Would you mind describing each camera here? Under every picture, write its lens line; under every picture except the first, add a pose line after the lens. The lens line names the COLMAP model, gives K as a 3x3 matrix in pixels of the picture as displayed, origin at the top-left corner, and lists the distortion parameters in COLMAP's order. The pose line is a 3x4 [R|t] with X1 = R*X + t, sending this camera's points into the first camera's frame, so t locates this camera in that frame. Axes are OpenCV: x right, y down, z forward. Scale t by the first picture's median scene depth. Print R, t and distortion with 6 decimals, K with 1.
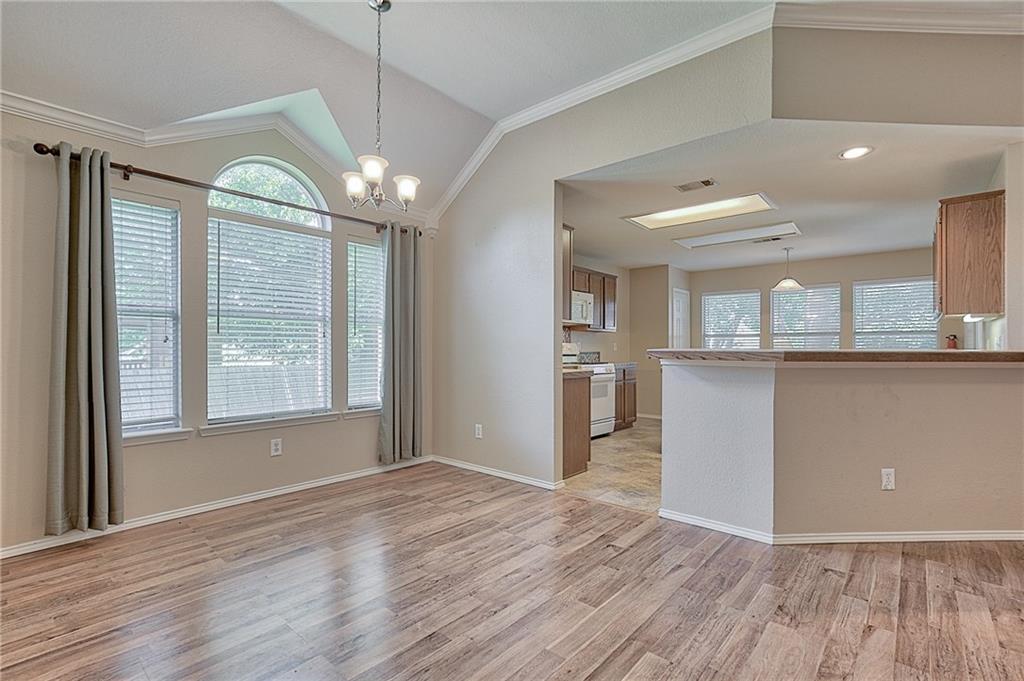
lens RADIAL K [[472.0, 0, 510.3], [0, 472.0, 348.7], [0, 0, 1]] dist [-0.006039, 0.004032]
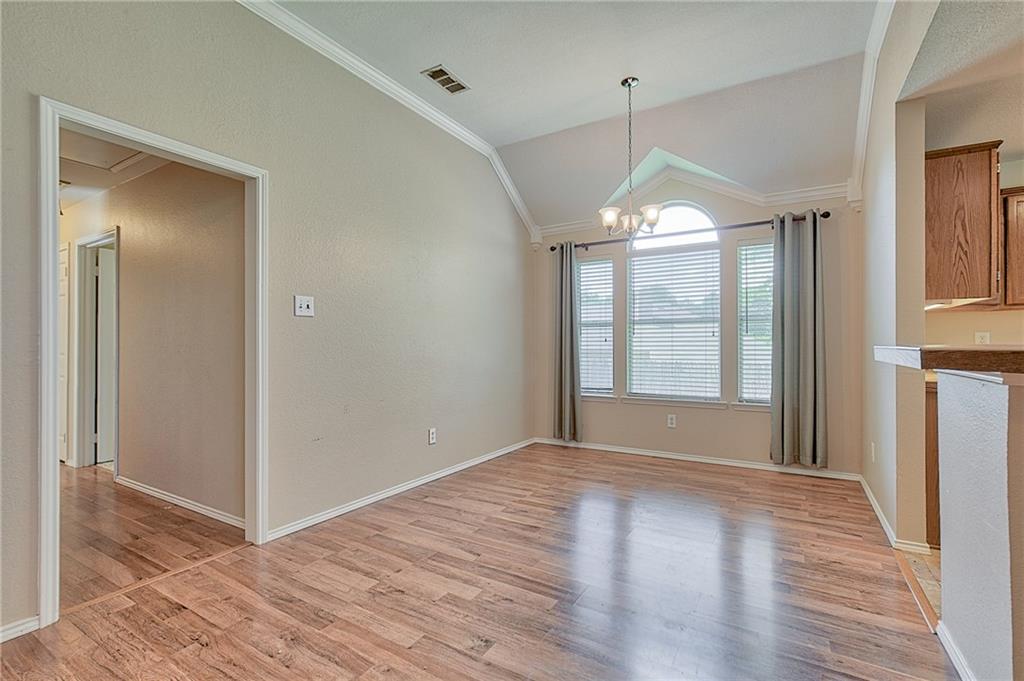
lens RADIAL K [[472.0, 0, 503.6], [0, 472.0, 337.6], [0, 0, 1]] dist [-0.006039, 0.004032]
pose [[0.163127, -0.014092, -0.986504, 0.727012], [0.003917, 0.999899, -0.013635, -0.006331], [0.986597, -0.001640, 0.163166, 0.330006]]
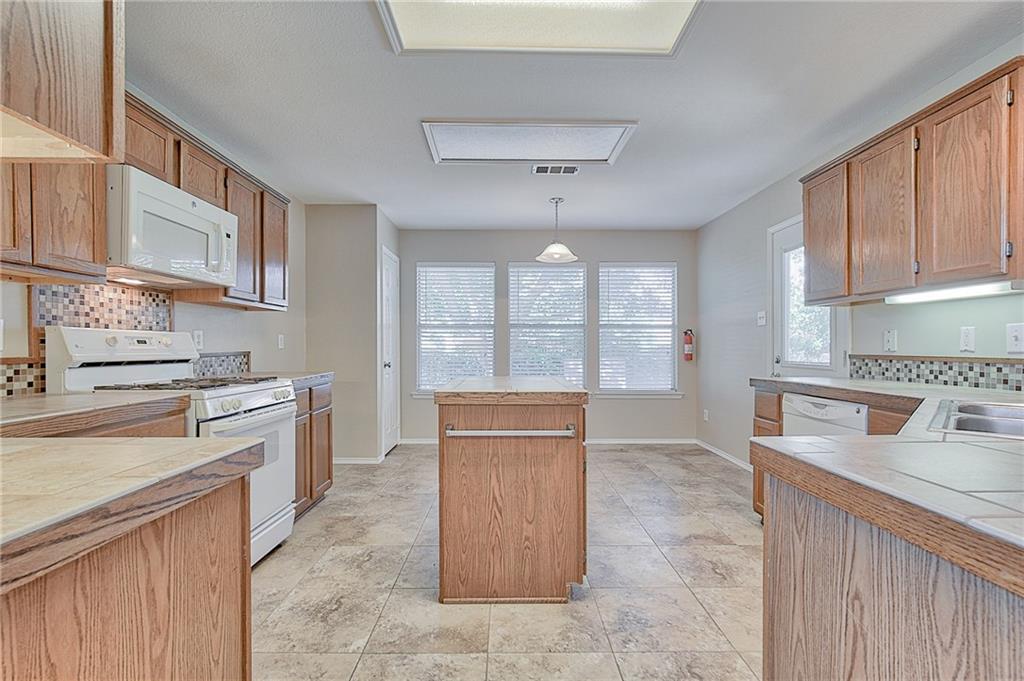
lens RADIAL K [[472.0, 0, 512.6], [0, 472.0, 347.0], [0, 0, 1]] dist [-0.006039, 0.004032]
pose [[0.748952, -0.004656, 0.662607, 0.142639], [0.000466, 0.999979, 0.006499, -0.002107], [-0.662624, -0.004559, 0.748939, 0.925225]]
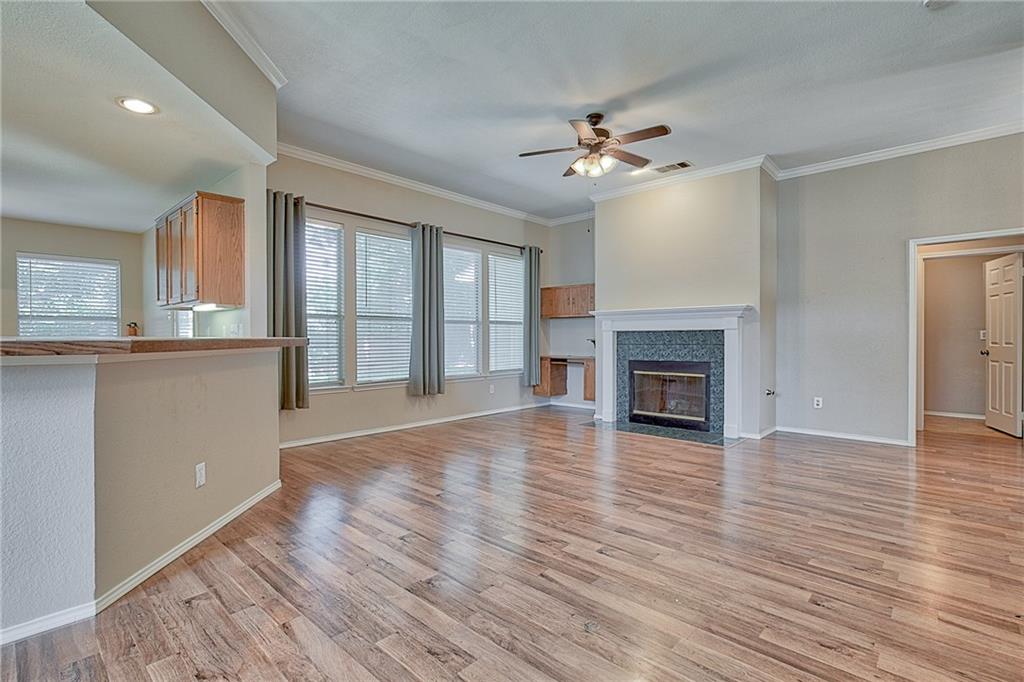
lens RADIAL K [[472.0, 0, 519.4], [0, 472.0, 338.6], [0, 0, 1]] dist [-0.006039, 0.004032]
pose [[0.024236, -0.004615, 0.999696, -0.100000], [0.000175, 0.999989, 0.004612, 0.000740], [-0.999706, 0.000063, 0.024236, 0.273991]]
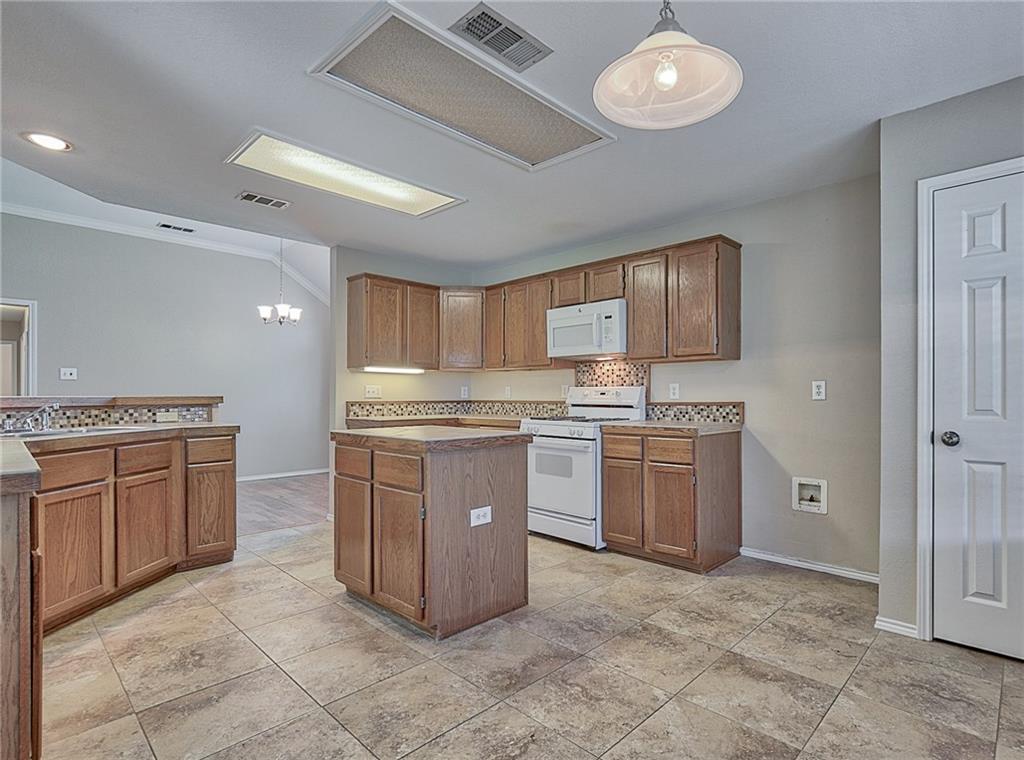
lens RADIAL K [[540.0, 0, 552.1], [0, 540.0, 395.6], [0, 0, 1]] dist [-0.005463, 0.002686]
pose [[-0.042891, -0.005112, -0.999067, 1.478397], [0.002046, 0.999984, -0.005204, 0.005495], [0.999078, -0.002267, -0.042880, 1.699670]]
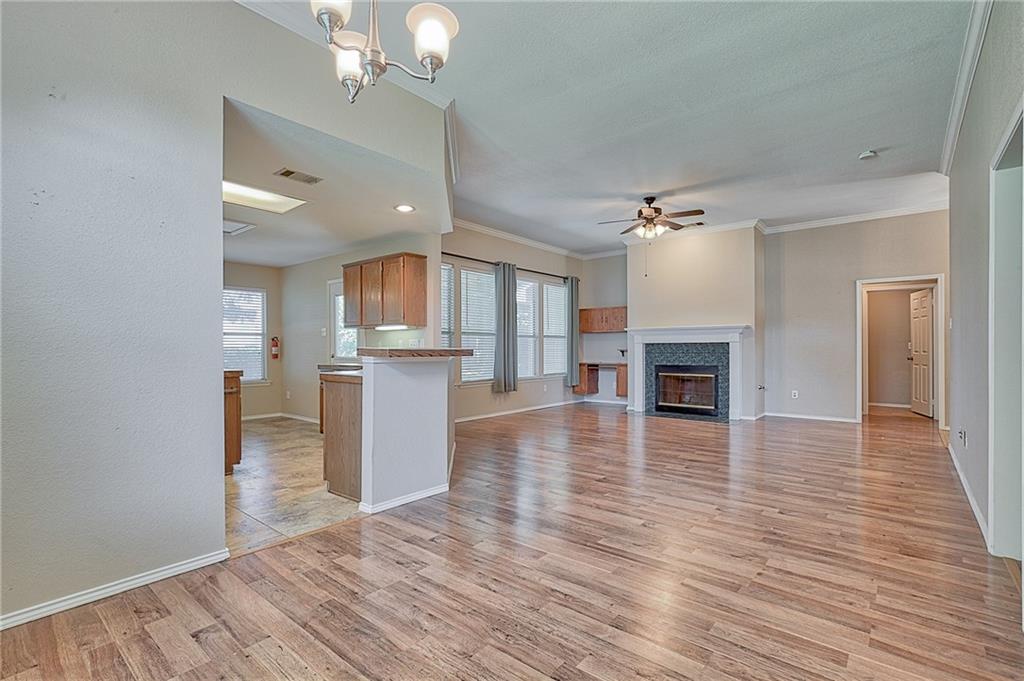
lens RADIAL K [[472.0, 0, 507.4], [0, 472.0, 346.6], [0, 0, 1]] dist [-0.006039, 0.004032]
pose [[-0.018984, 0.001583, 0.999819, -0.620816], [0.000940, 0.999998, -0.001566, 0.001060], [-0.999819, 0.000910, -0.018986, 0.655618]]
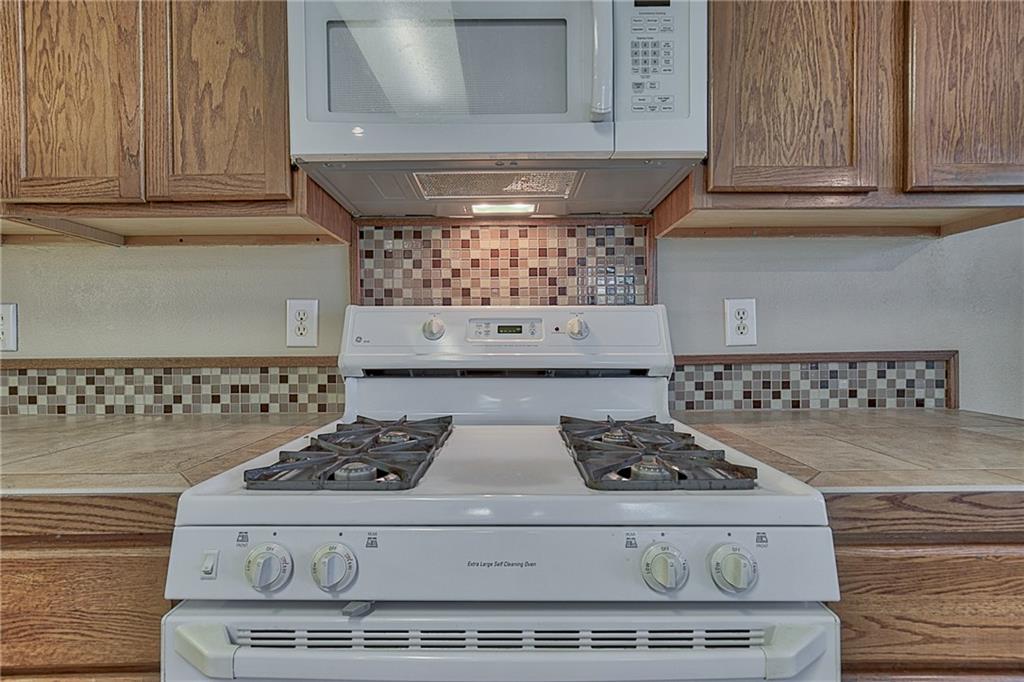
lens RADIAL K [[472.0, 0, 511.9], [0, 472.0, 343.5], [0, 0, 1]] dist [-0.006039, 0.004032]
pose [[0.663023, -0.000150, -0.748599, 0.428623], [0.011456, 0.999885, 0.009946, 0.000888], [0.748512, -0.015170, 0.662948, 1.556015]]
